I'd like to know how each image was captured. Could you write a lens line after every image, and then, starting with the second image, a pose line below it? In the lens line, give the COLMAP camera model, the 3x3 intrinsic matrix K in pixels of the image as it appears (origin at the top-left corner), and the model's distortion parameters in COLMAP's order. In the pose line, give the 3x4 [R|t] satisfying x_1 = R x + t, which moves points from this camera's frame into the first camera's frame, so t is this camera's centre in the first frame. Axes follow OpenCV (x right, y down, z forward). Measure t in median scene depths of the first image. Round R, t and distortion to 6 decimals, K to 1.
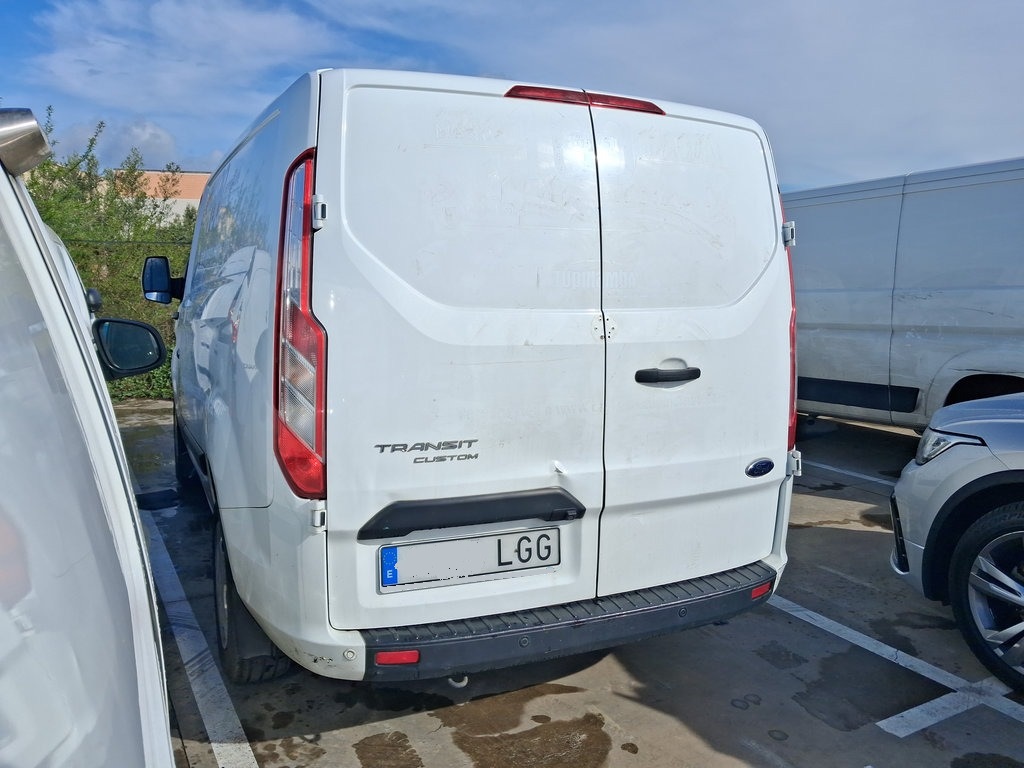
lens RADIAL K [[791.8, 0, 512.0], [0, 791.8, 384.0], [0, 0, 1]] dist [0.122034, -0.134702]
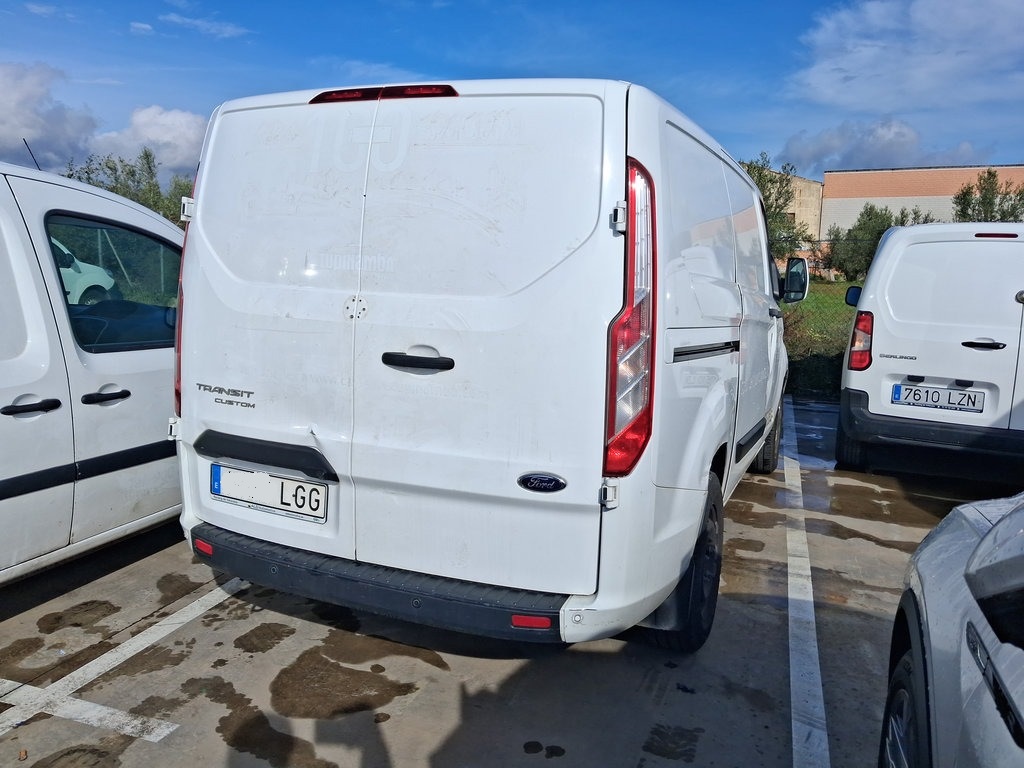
lens RADIAL K [[803.7, 0, 512.0], [0, 803.7, 384.0], [0, 0, 1]] dist [0.125306, -0.193486]
pose [[0.664993, 0.121650, -0.736876, 1.016318], [-0.123784, 0.990952, 0.051886, -0.049752], [0.736521, 0.056709, 0.674034, 0.407115]]
